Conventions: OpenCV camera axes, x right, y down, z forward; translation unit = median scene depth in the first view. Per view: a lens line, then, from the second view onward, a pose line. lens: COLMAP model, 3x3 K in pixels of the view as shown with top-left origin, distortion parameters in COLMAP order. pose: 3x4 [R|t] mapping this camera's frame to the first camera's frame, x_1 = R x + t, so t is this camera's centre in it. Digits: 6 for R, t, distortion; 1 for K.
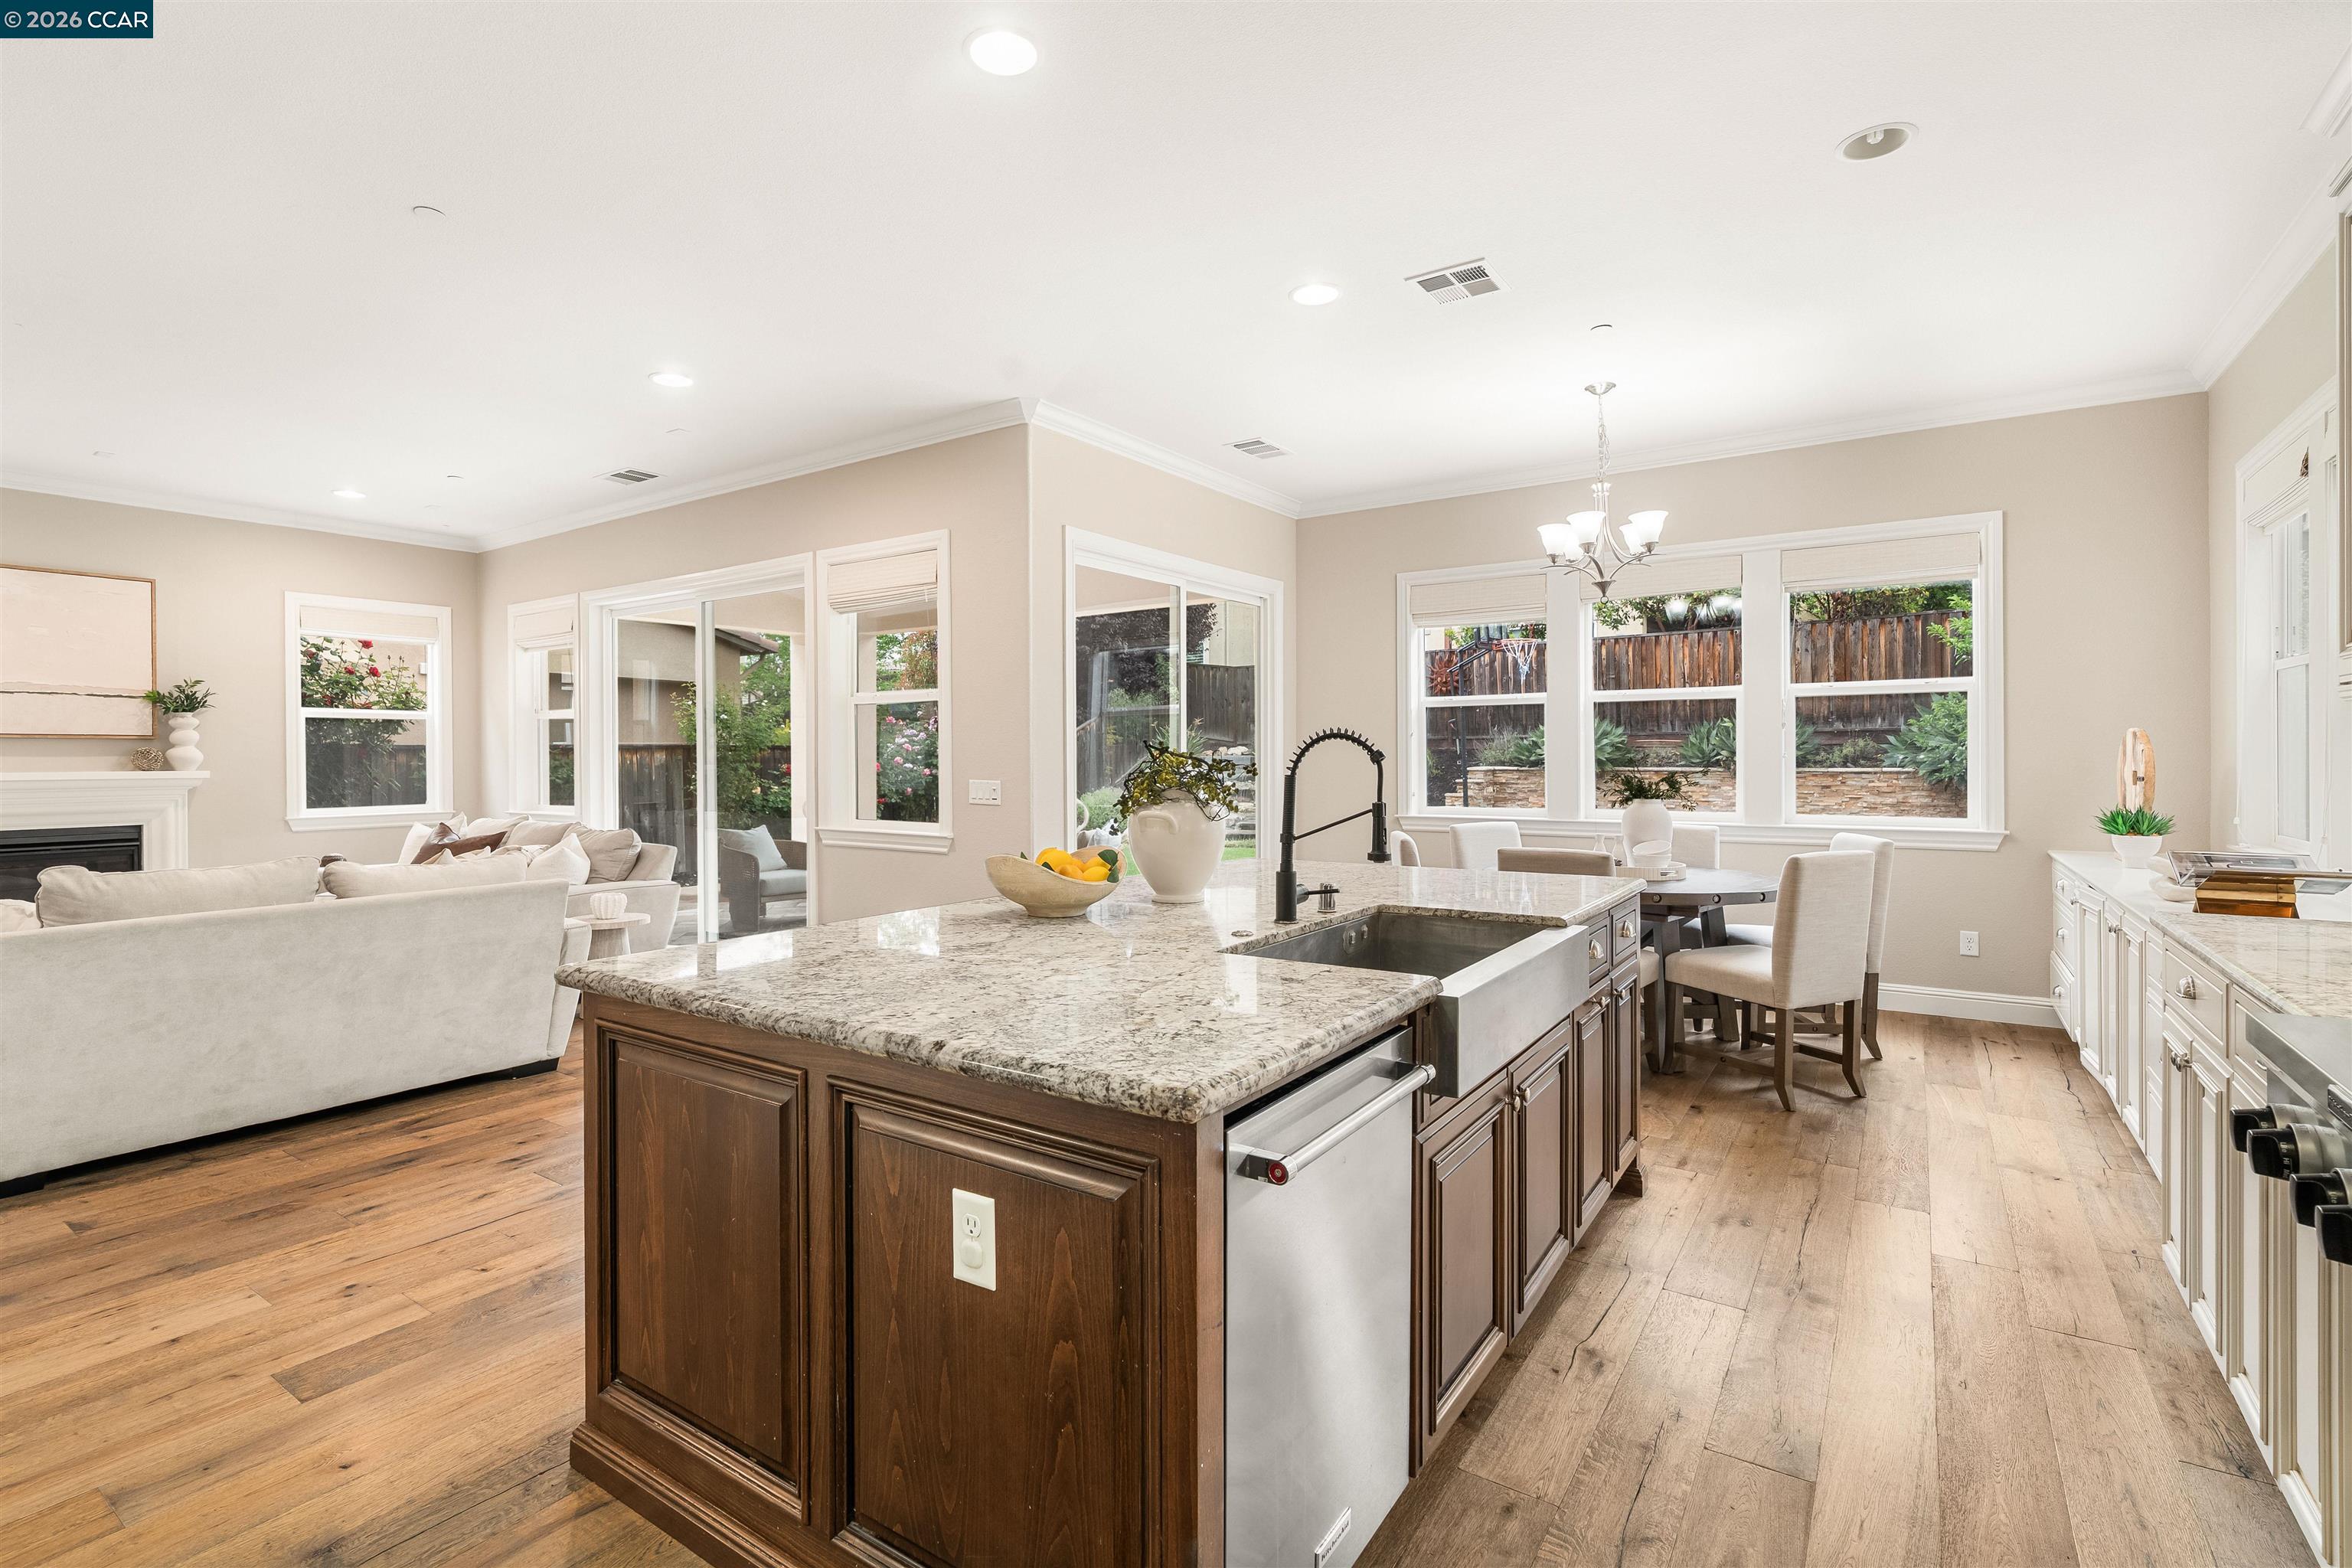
lens RADIAL K [[1081.6, 0, 1169.3], [0, 1081.6, 767.3], [0, 0, 1]] dist [-0.005312, -0.000110]
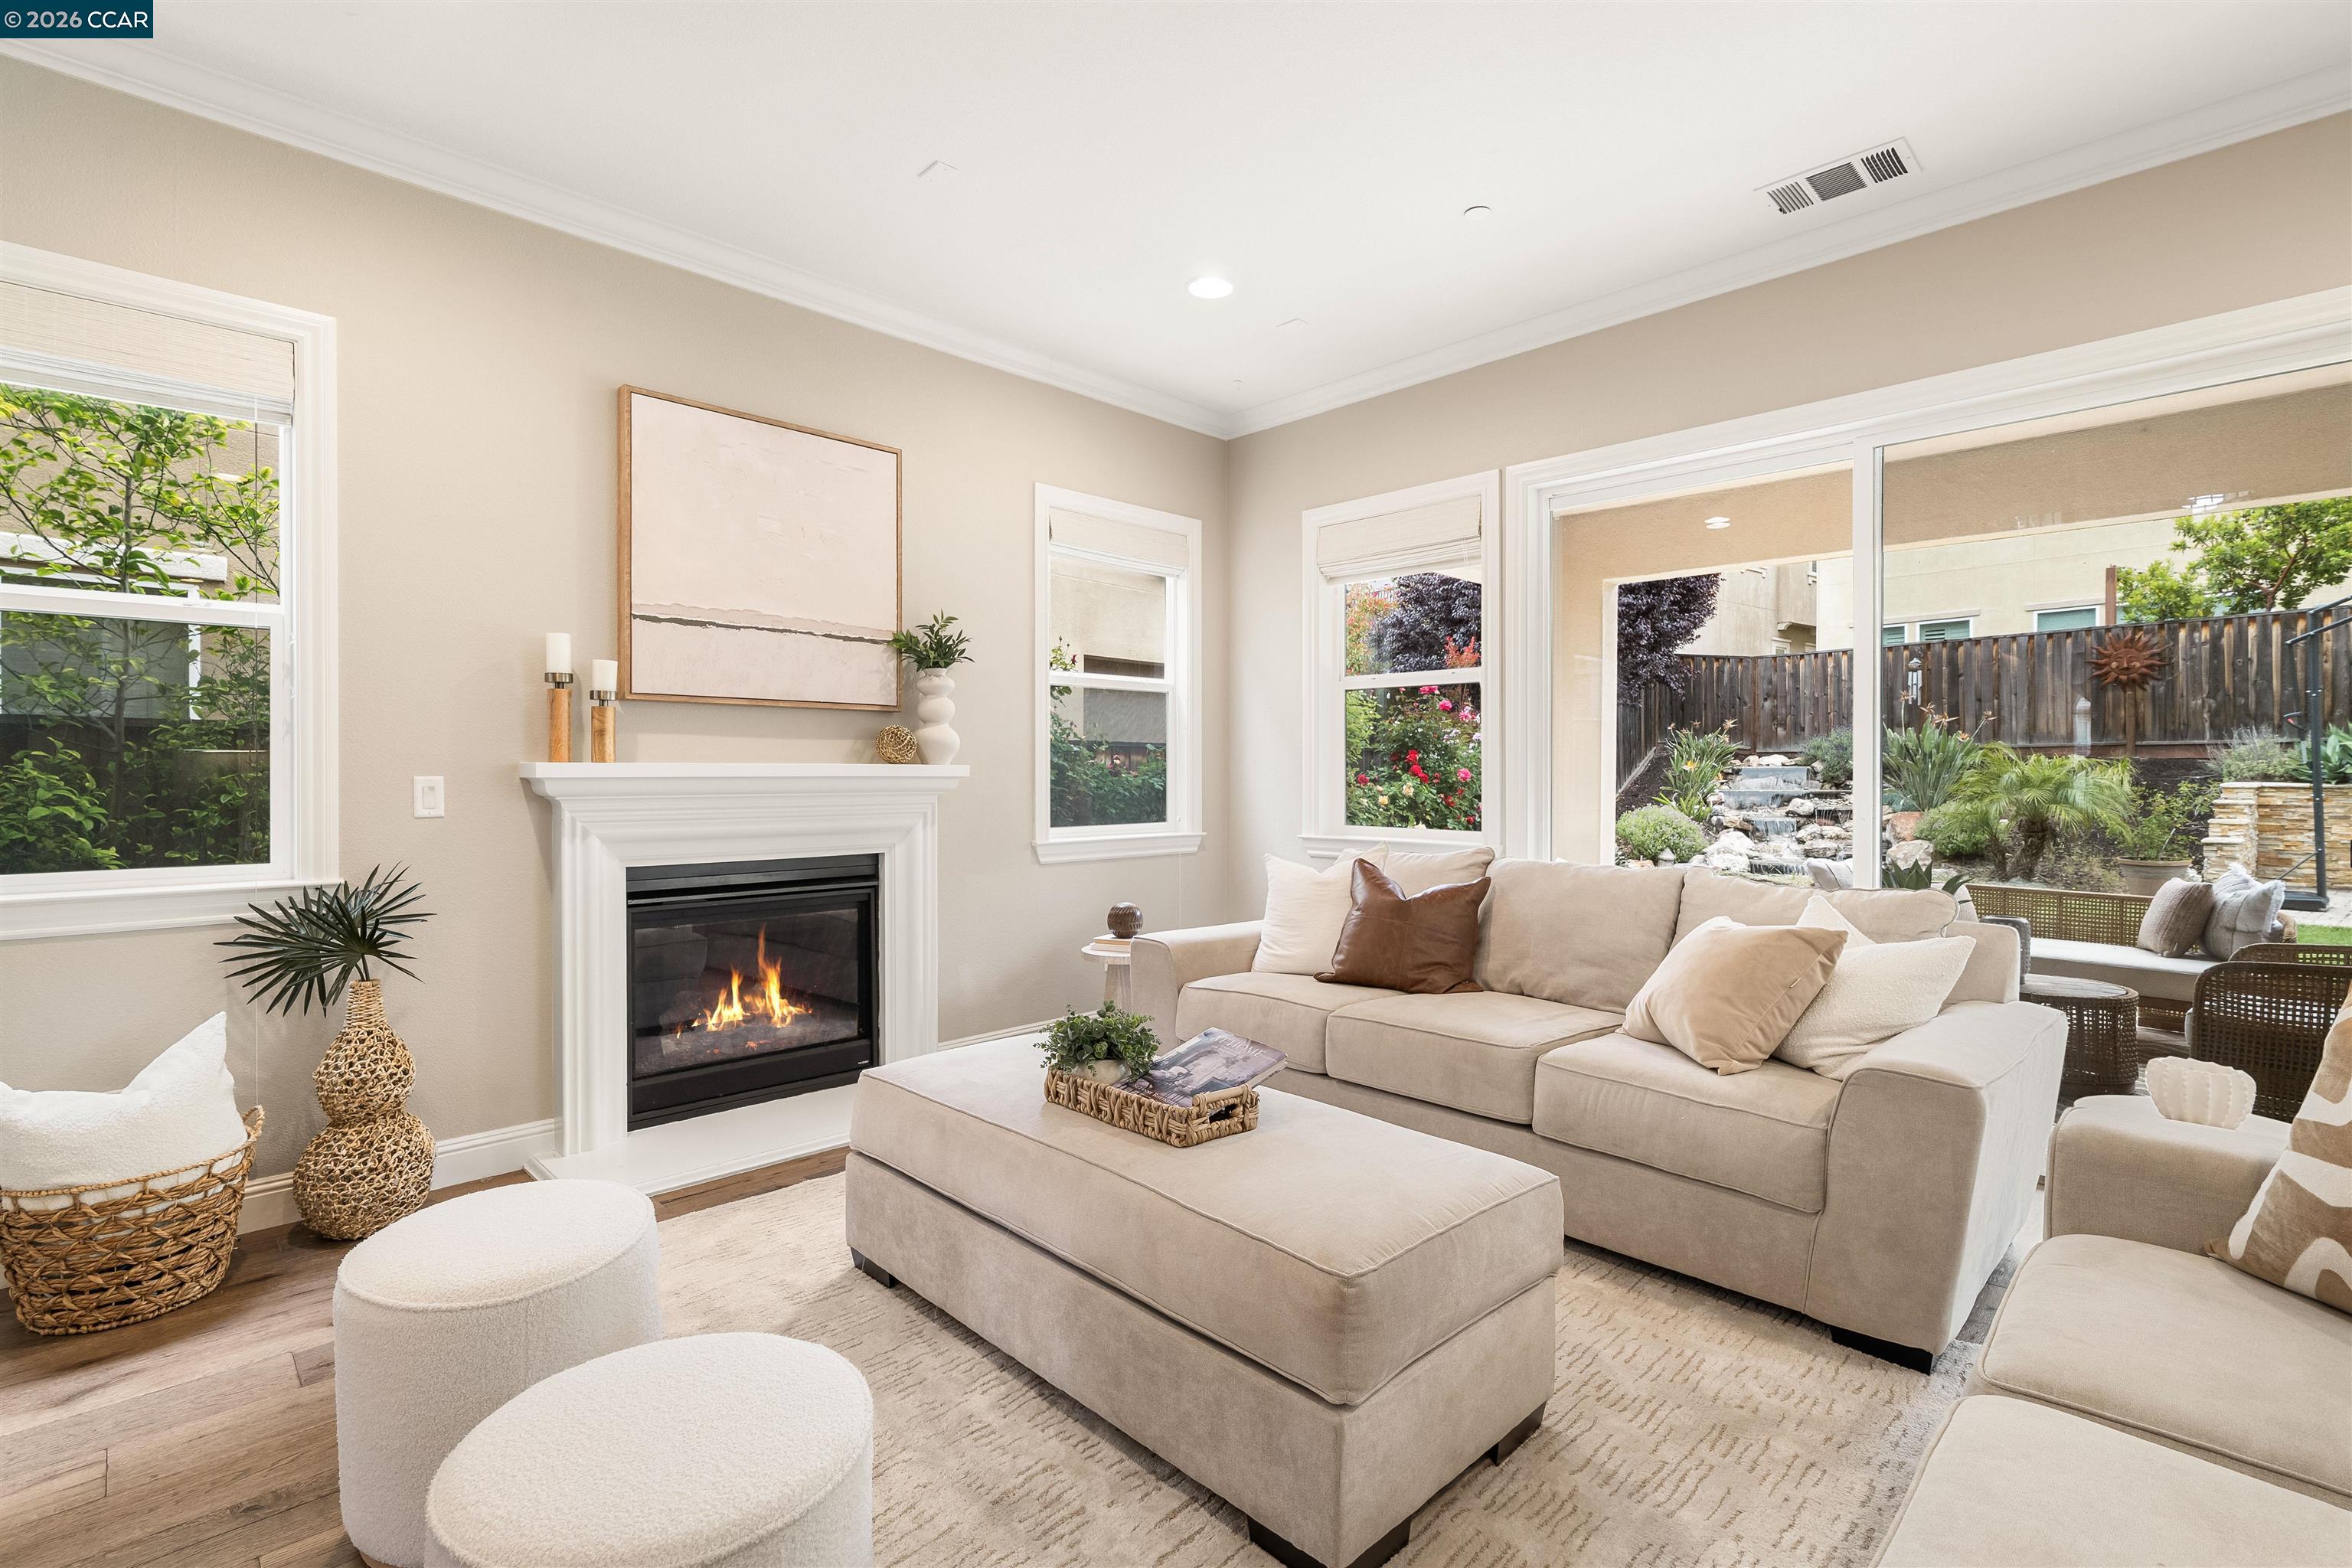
lens RADIAL K [[1081.6, 0, 1169.5], [0, 1081.6, 777.3], [0, 0, 1]] dist [-0.005312, -0.000110]
pose [[0.980531, 0.008757, -0.196167, -0.671184], [-0.009499, 0.999951, -0.002841, 0.010954], [0.196133, 0.004649, 0.980566, 0.431286]]
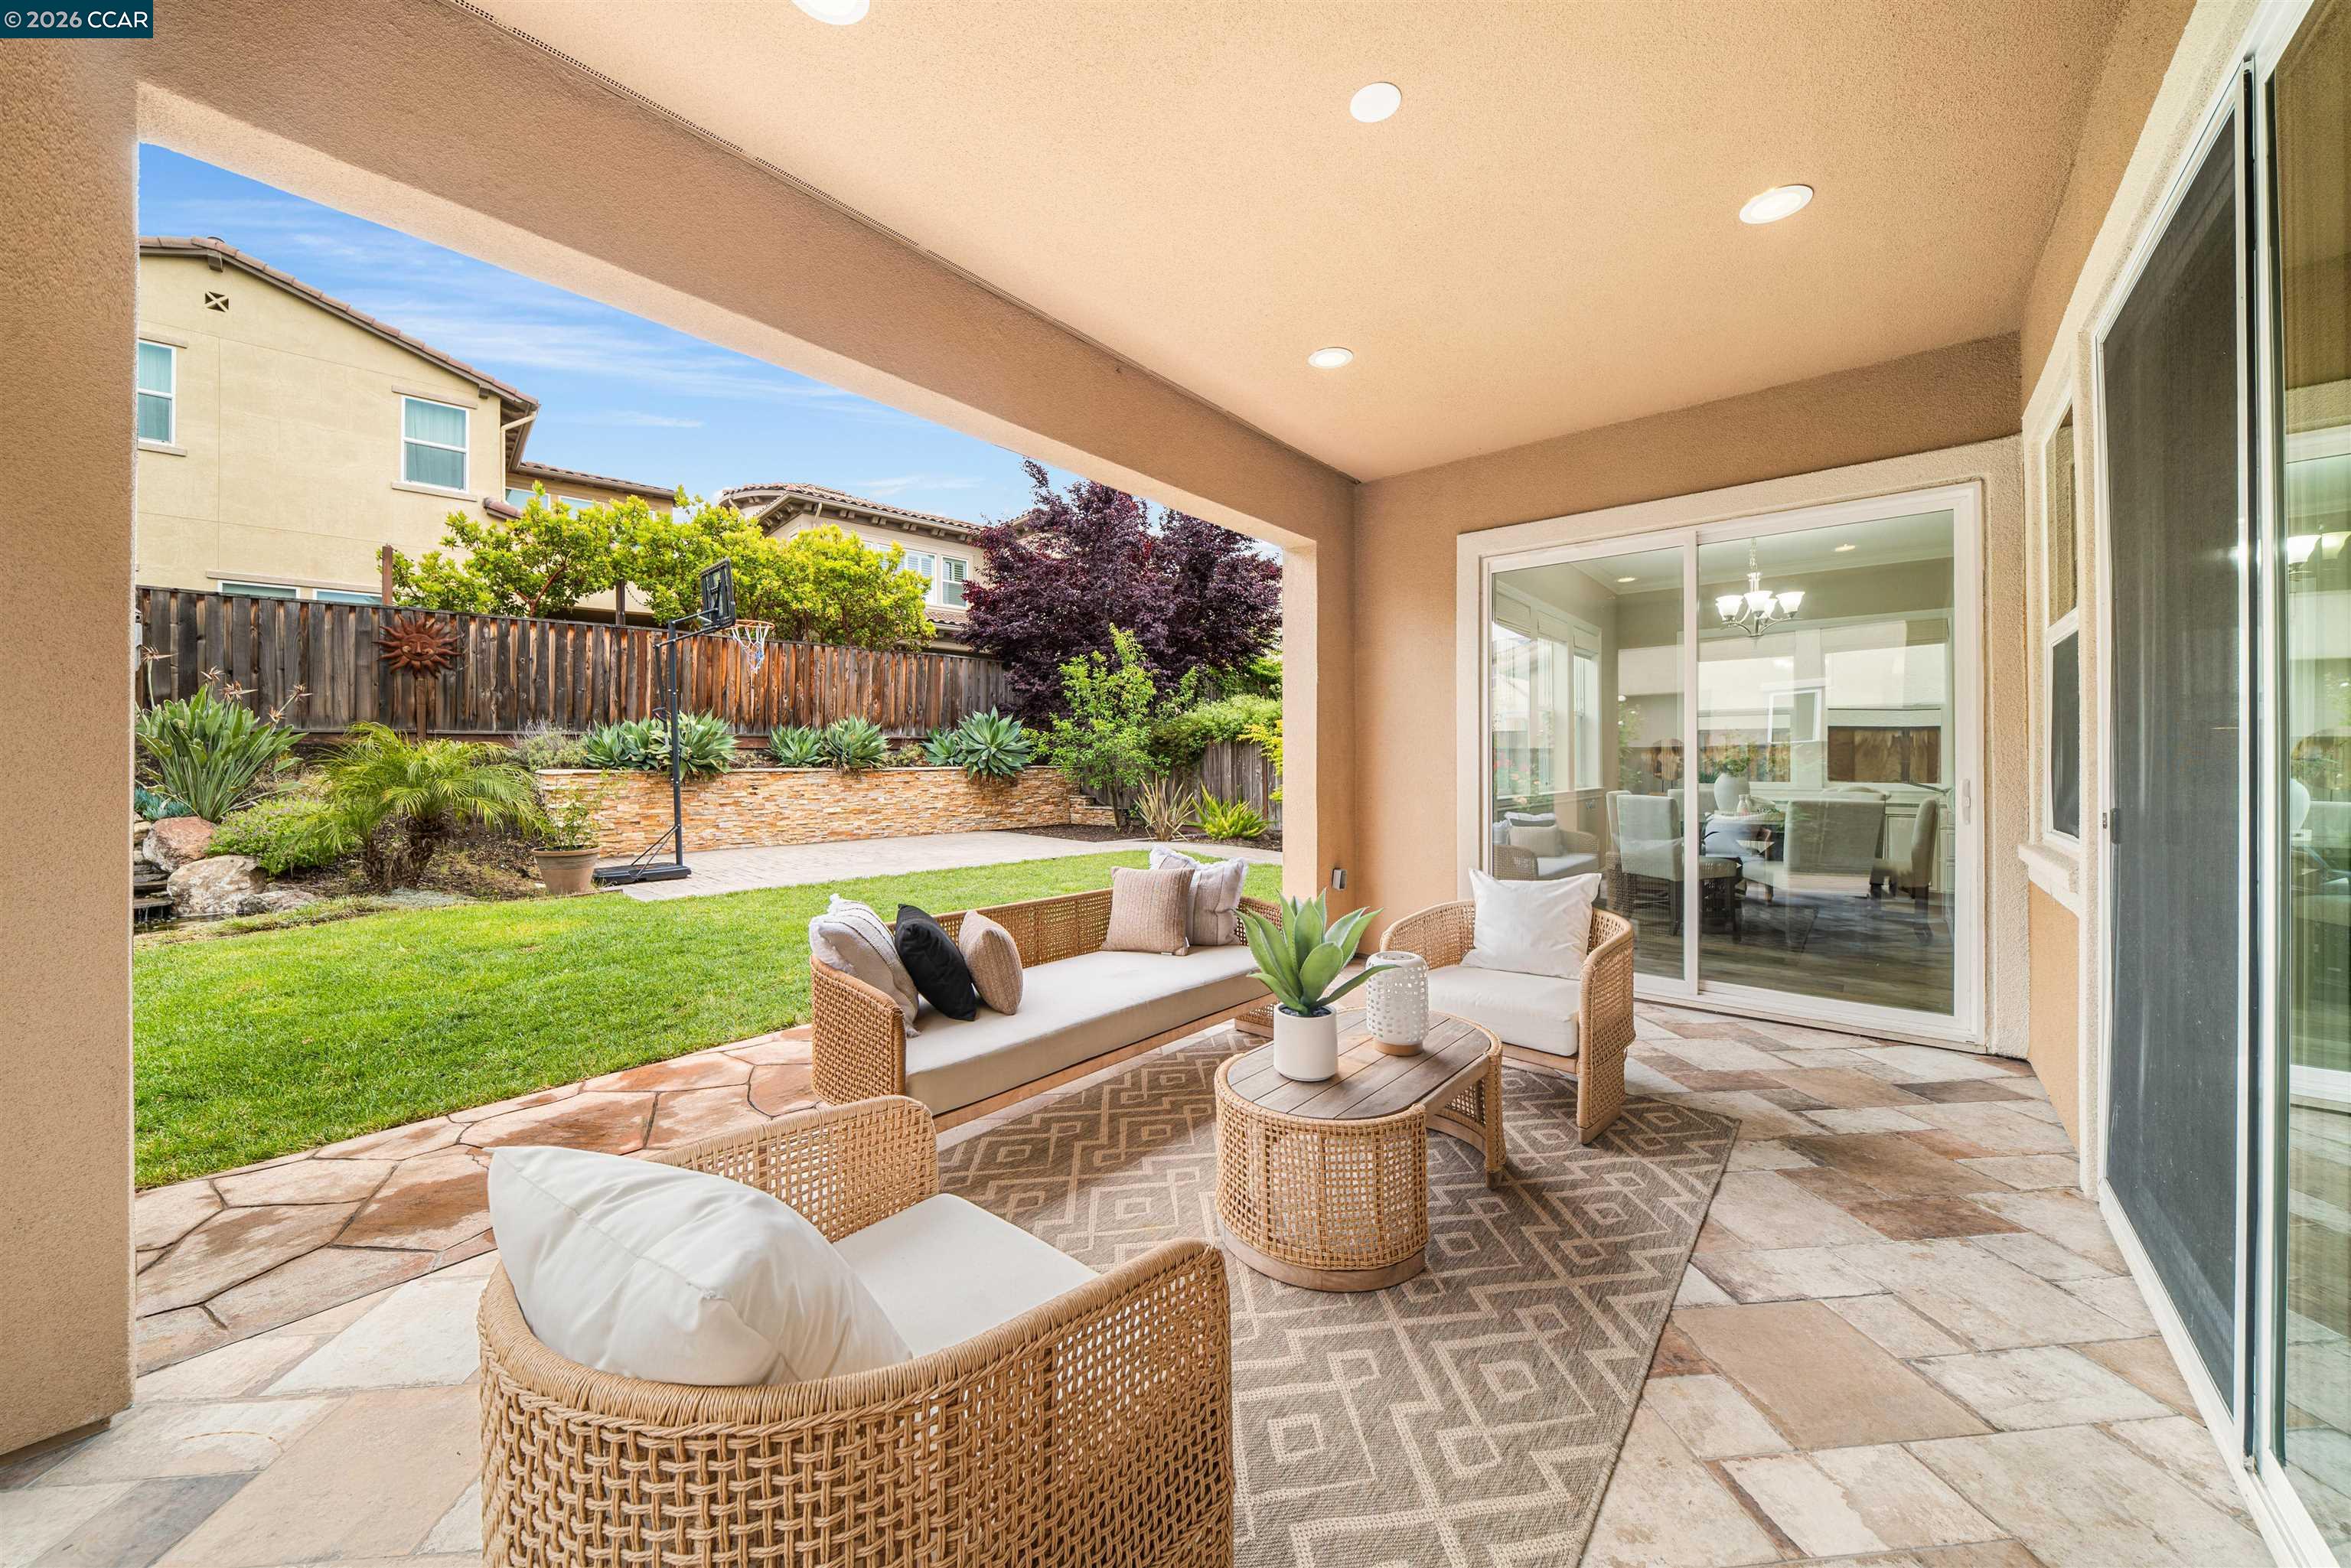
lens RADIAL K [[831.4, 0, 1172.7], [0, 831.4, 765.2], [0, 0, 1]] dist [-0.002424, -0.000415]
pose [[0.103475, -0.000142, 0.994632, -0.668126], [0.014017, 0.999901, -0.001316, 0.006792], [-0.994533, 0.014078, 0.103467, 1.261502]]
